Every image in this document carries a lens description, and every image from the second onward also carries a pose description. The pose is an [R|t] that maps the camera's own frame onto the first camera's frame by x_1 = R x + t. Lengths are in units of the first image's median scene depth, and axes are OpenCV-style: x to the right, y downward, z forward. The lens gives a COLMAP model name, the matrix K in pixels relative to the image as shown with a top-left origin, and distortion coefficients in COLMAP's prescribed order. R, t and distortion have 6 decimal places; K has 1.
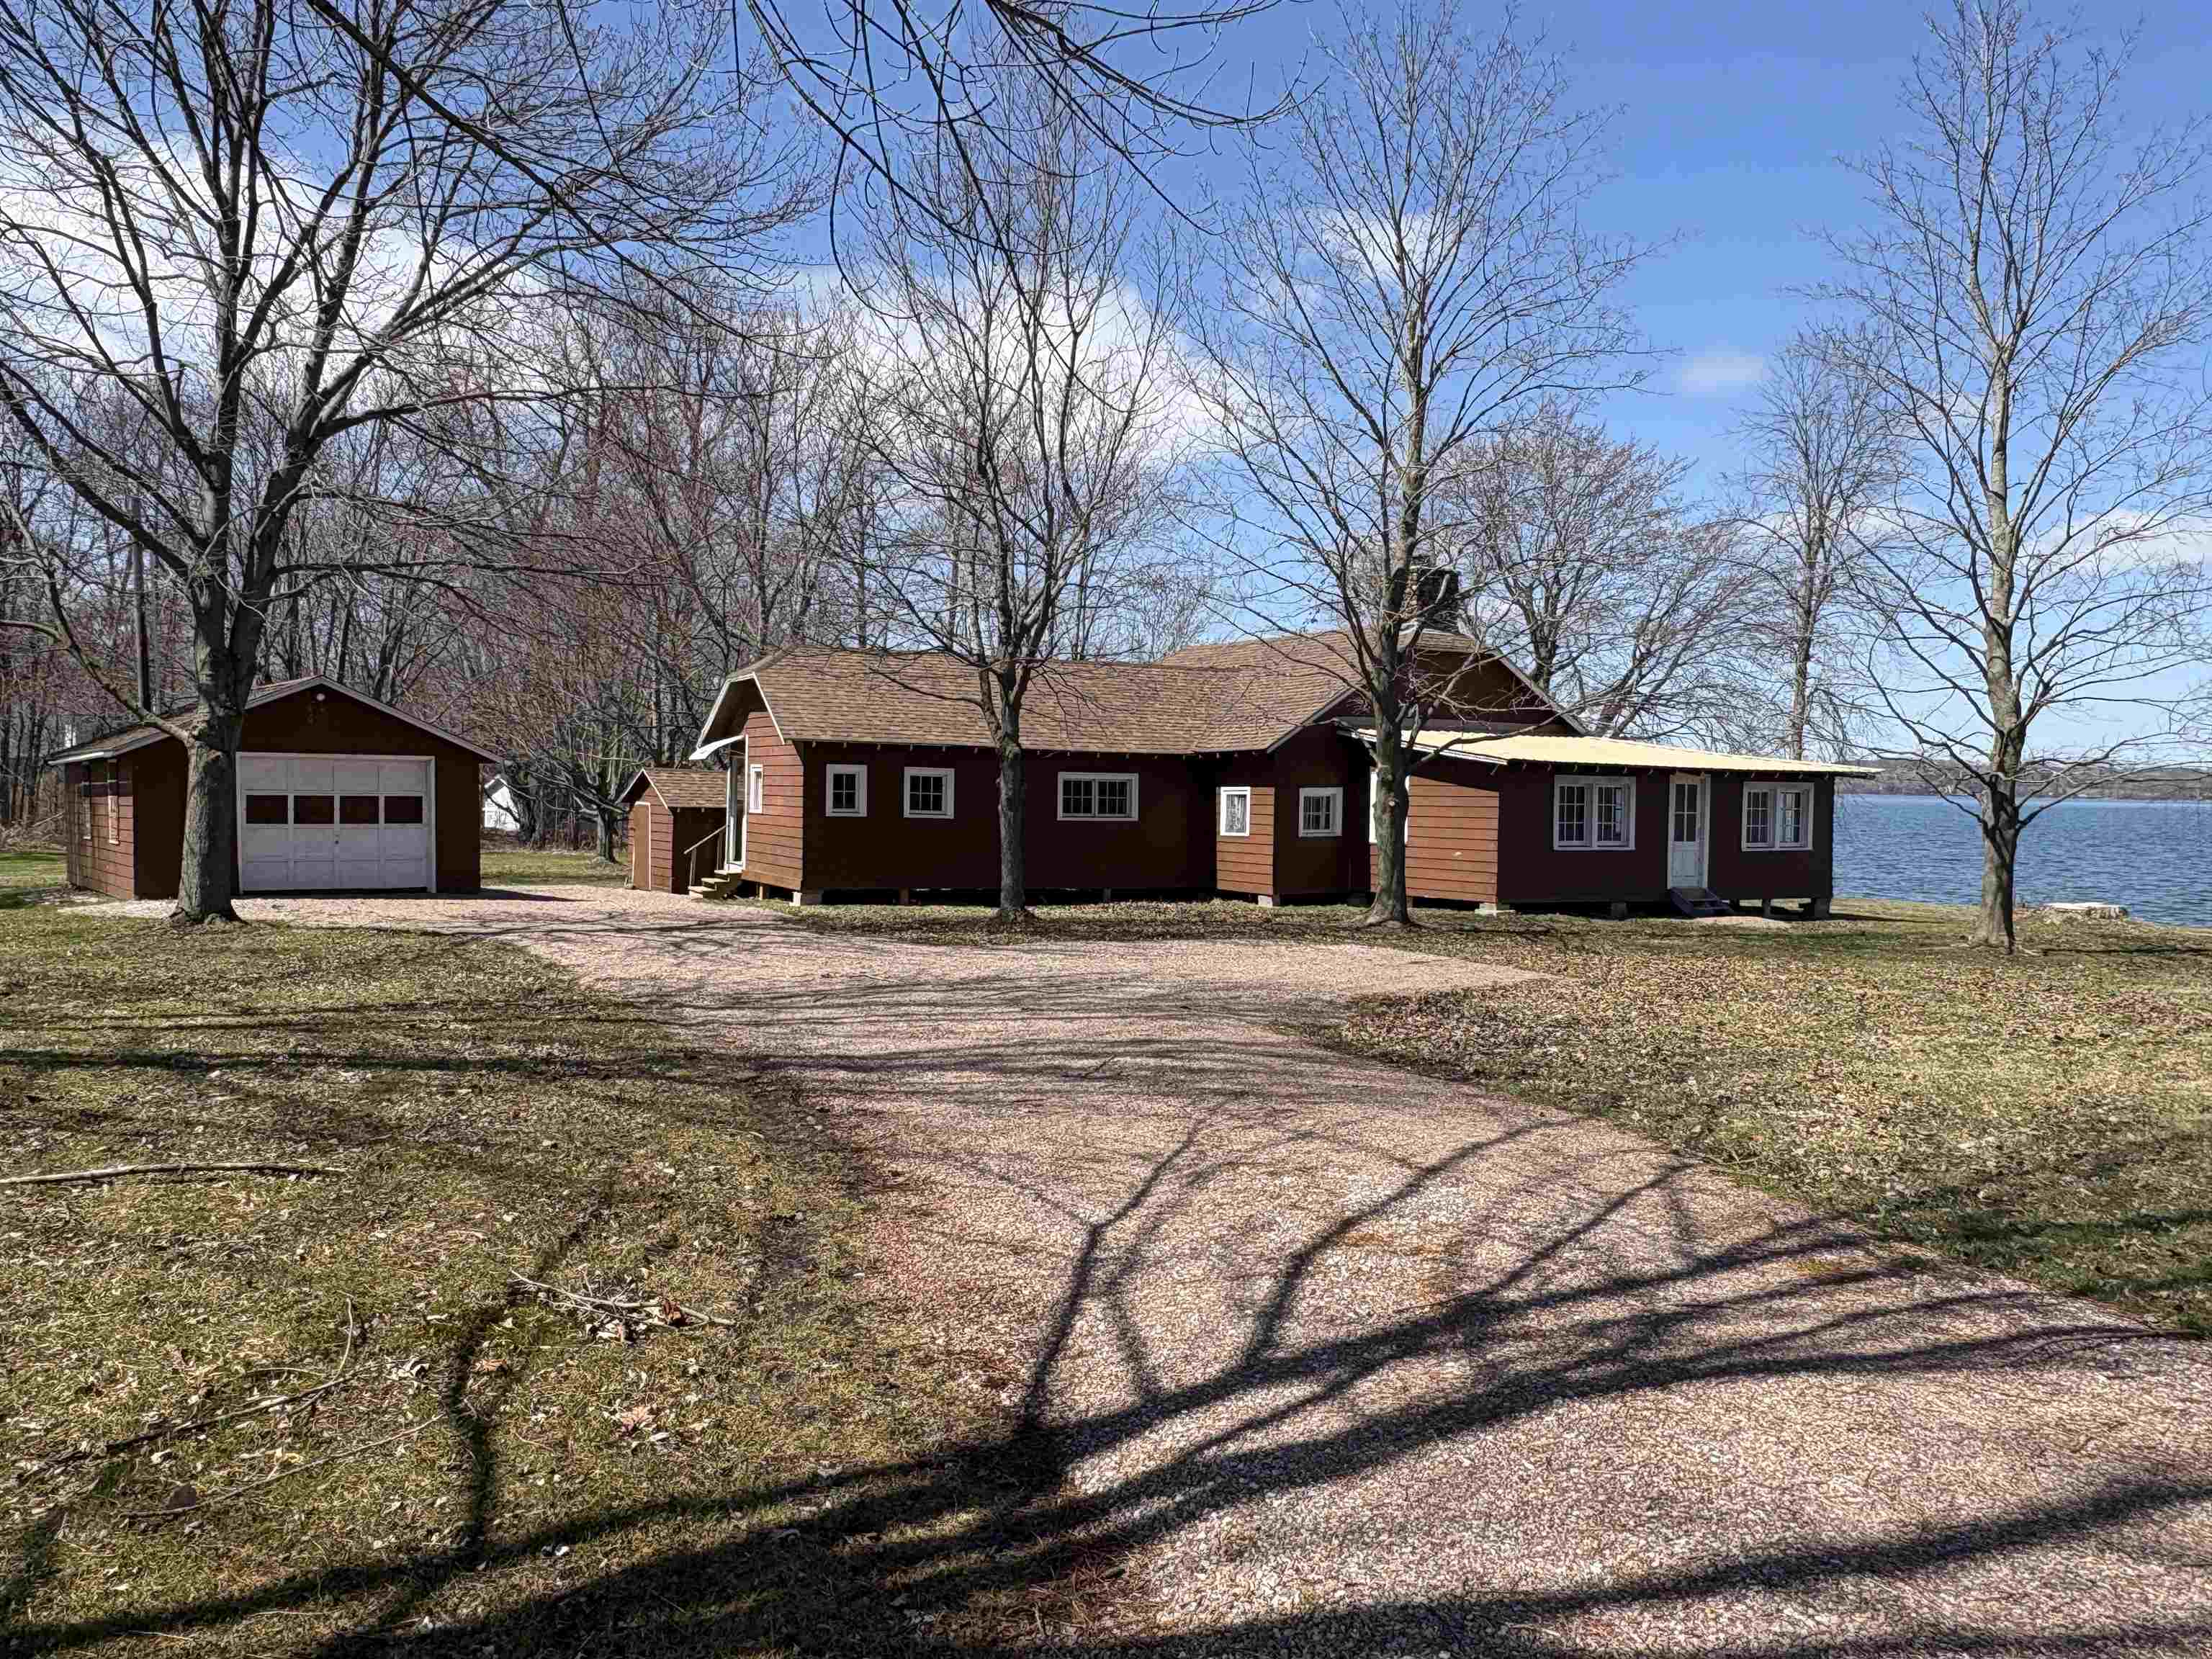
lens RADIAL K [[1739.7, 0, 1103.7], [0, 1739.7, 837.7], [0, 0, 1]] dist [0.005643, -0.003836]
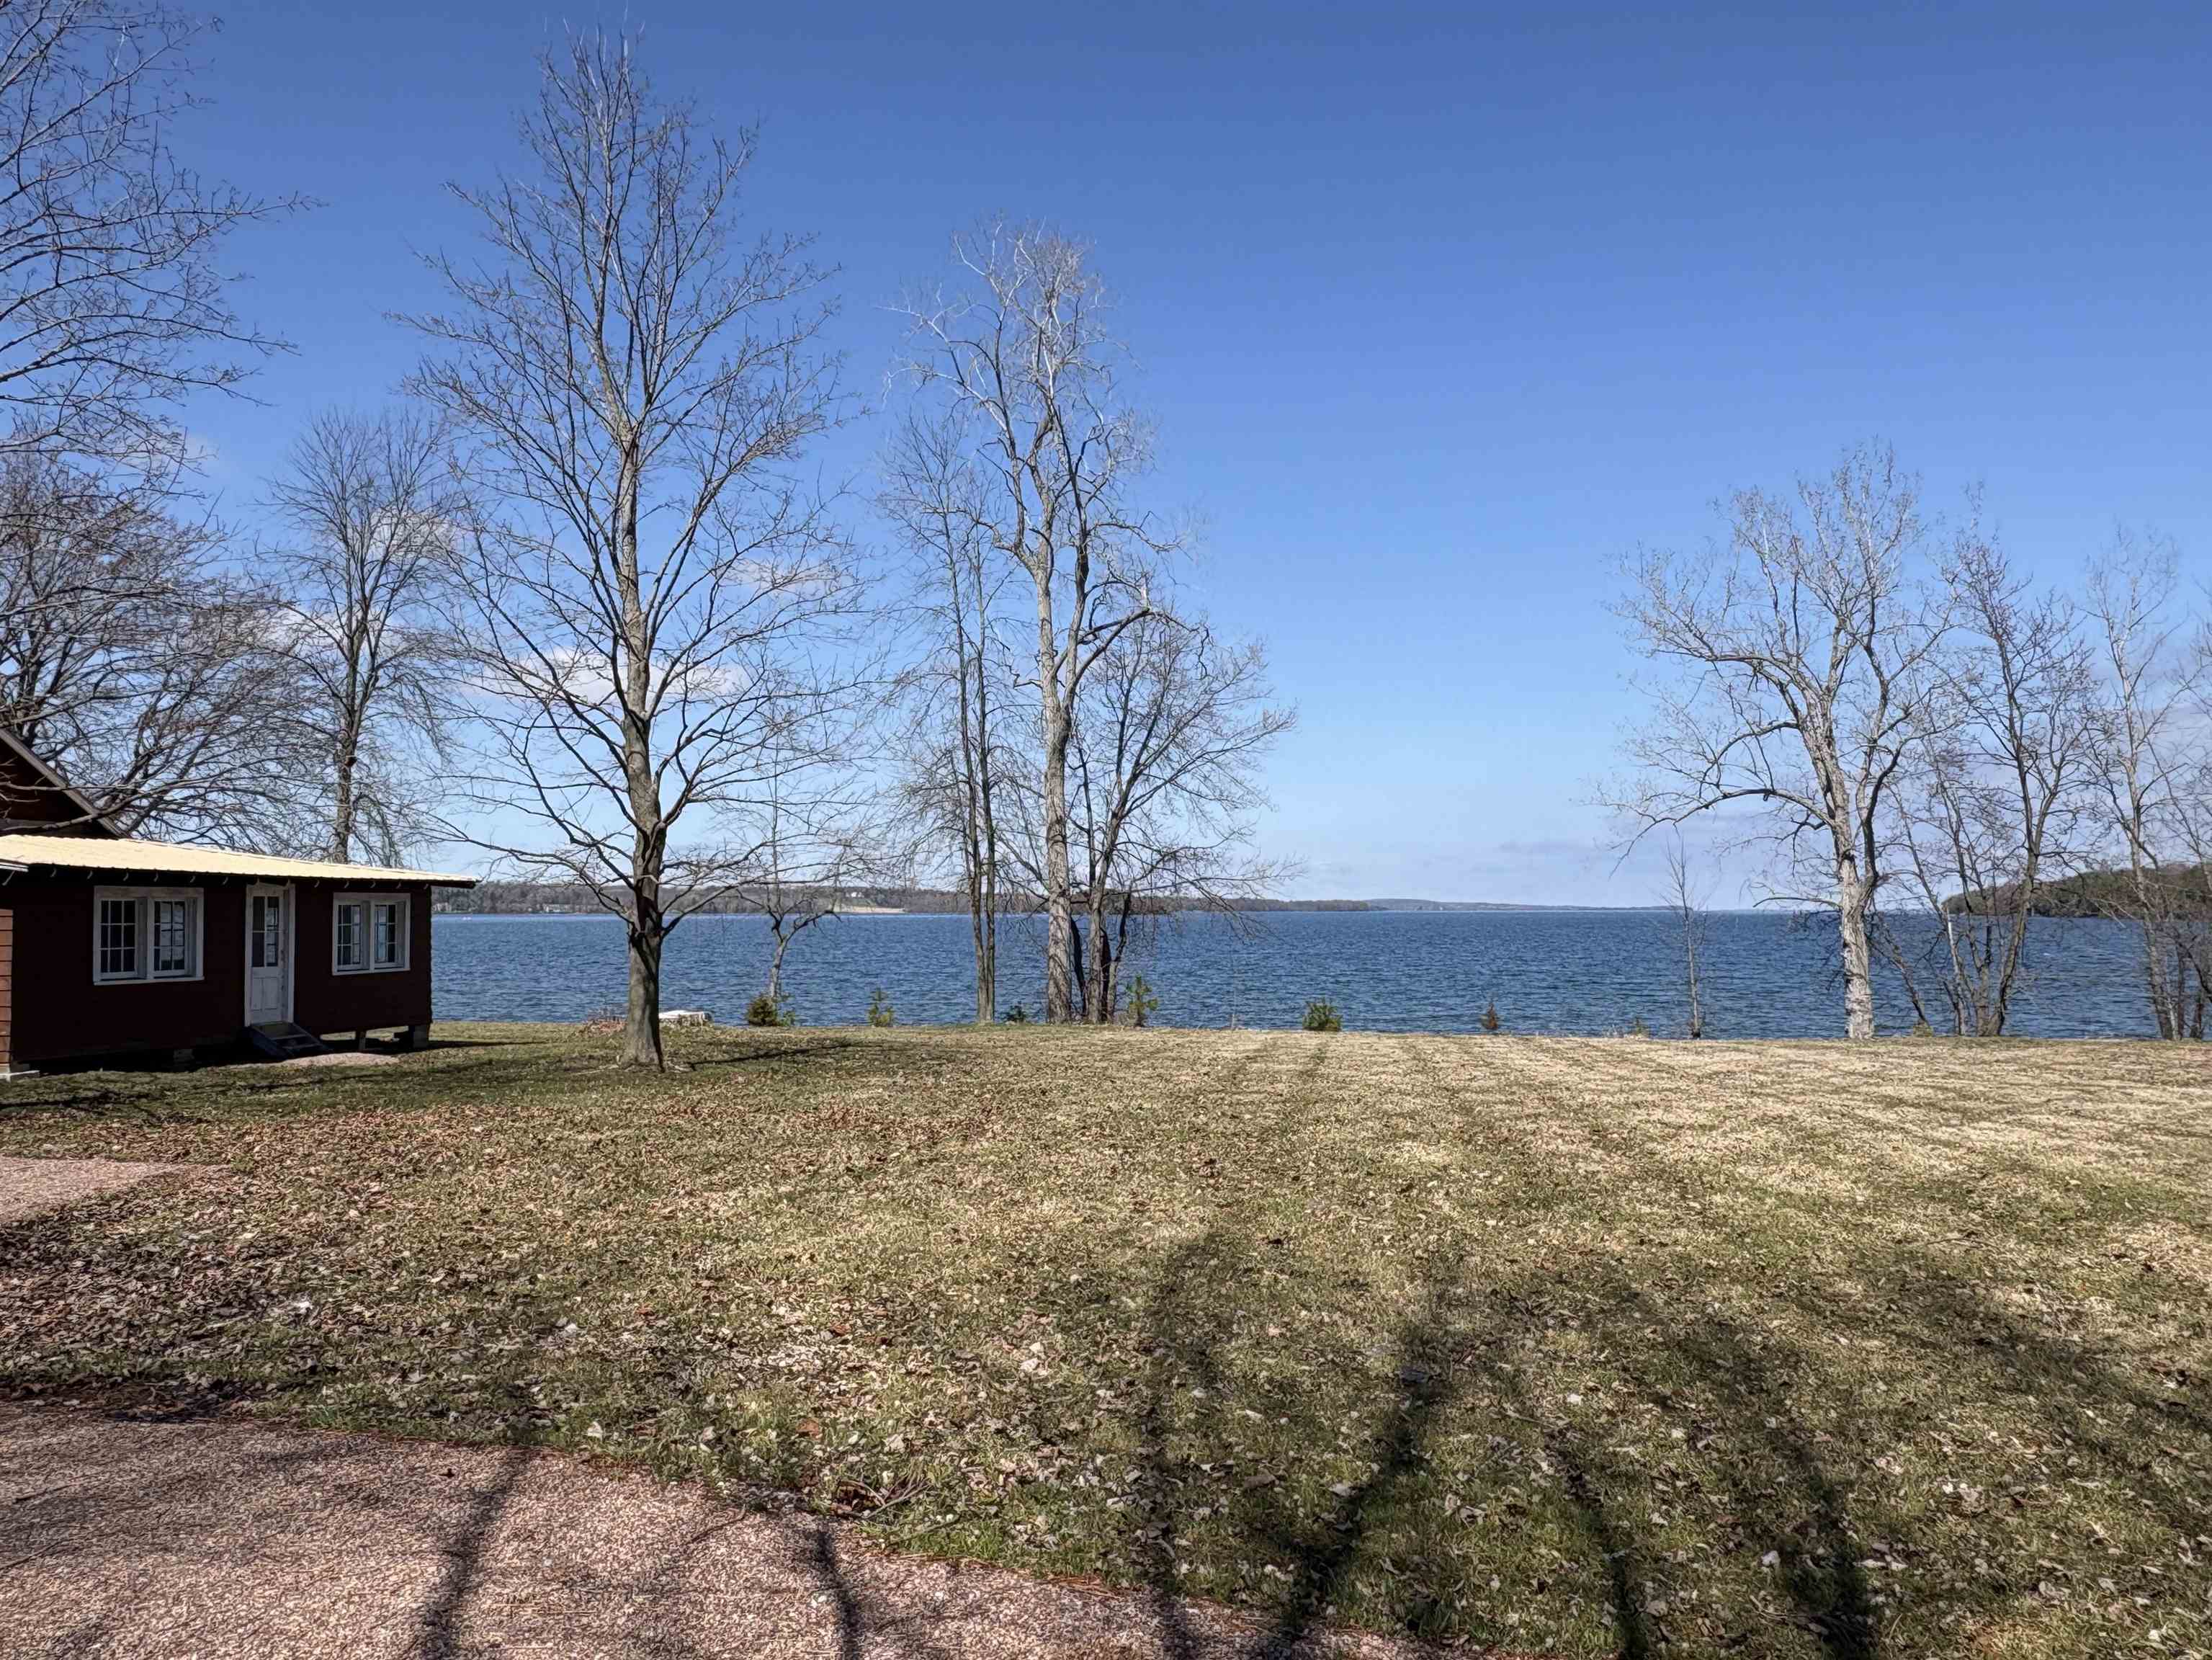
lens RADIAL K [[1740.0, 0, 1103.7], [0, 1740.0, 838.2], [0, 0, 1]] dist [0.005643, -0.003836]
pose [[0.675877, 0.010797, 0.736936, -0.002461], [0.040696, 0.997820, -0.051944, 0.000526], [-0.735890, 0.065098, 0.673964, 0.166337]]
